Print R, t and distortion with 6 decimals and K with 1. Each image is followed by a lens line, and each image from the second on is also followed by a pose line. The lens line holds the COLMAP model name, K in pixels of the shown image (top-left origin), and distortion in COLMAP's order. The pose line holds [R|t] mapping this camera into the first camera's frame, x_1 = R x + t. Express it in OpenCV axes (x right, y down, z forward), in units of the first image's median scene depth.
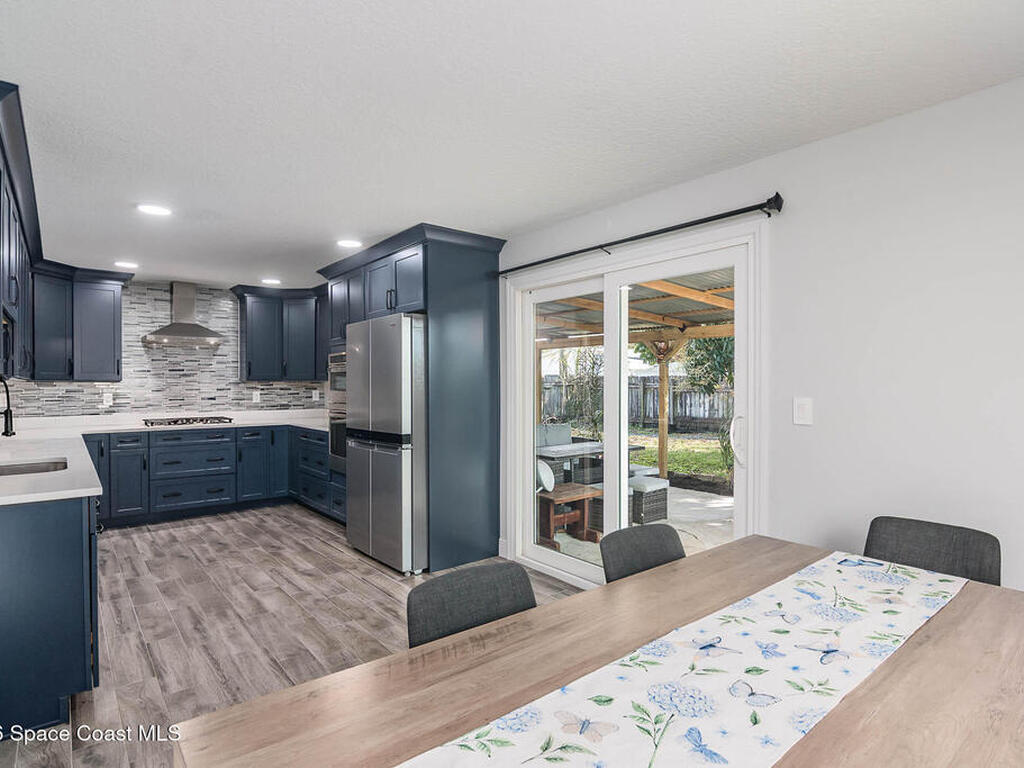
lens RADIAL K [[544.3, 0, 512.0], [0, 544.3, 384.0], [0, 0, 1]] dist [0.000031, -0.000002]
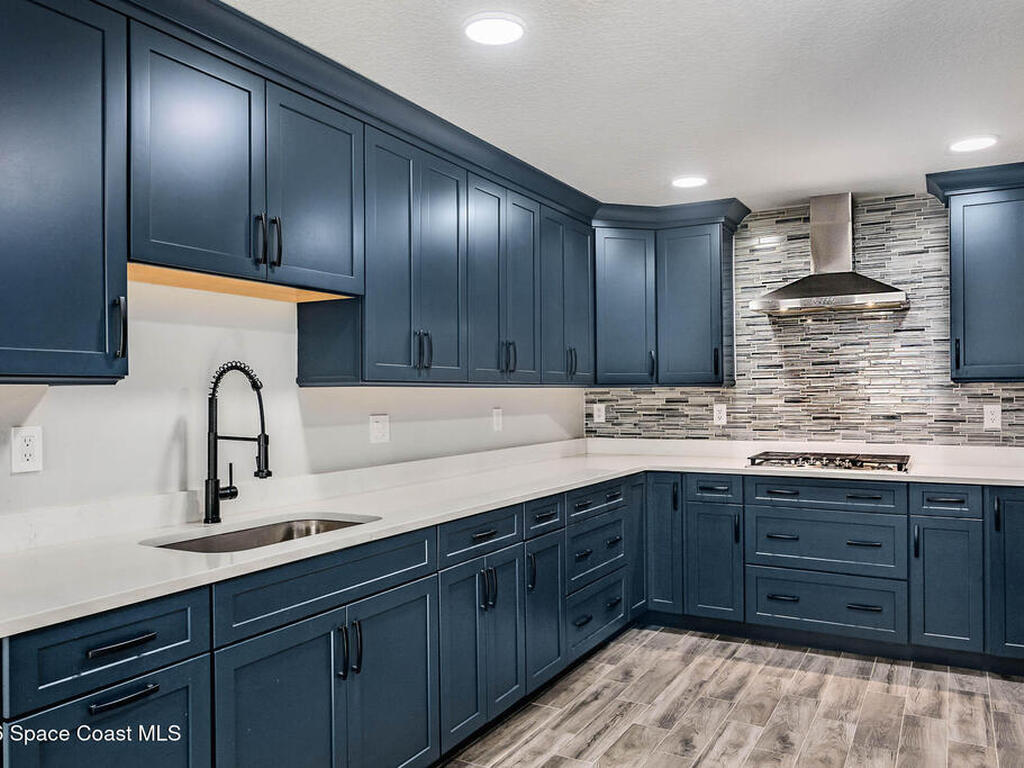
lens RADIAL K [[788.3, 0, 512.0], [0, 788.3, 384.0], [0, 0, 1]] dist [-0.000258, -0.000689]
pose [[0.347340, -0.011271, -0.937672, 0.005498], [0.006967, 0.999931, -0.009438, 0.000312], [0.937714, -0.003254, 0.347394, 0.461519]]
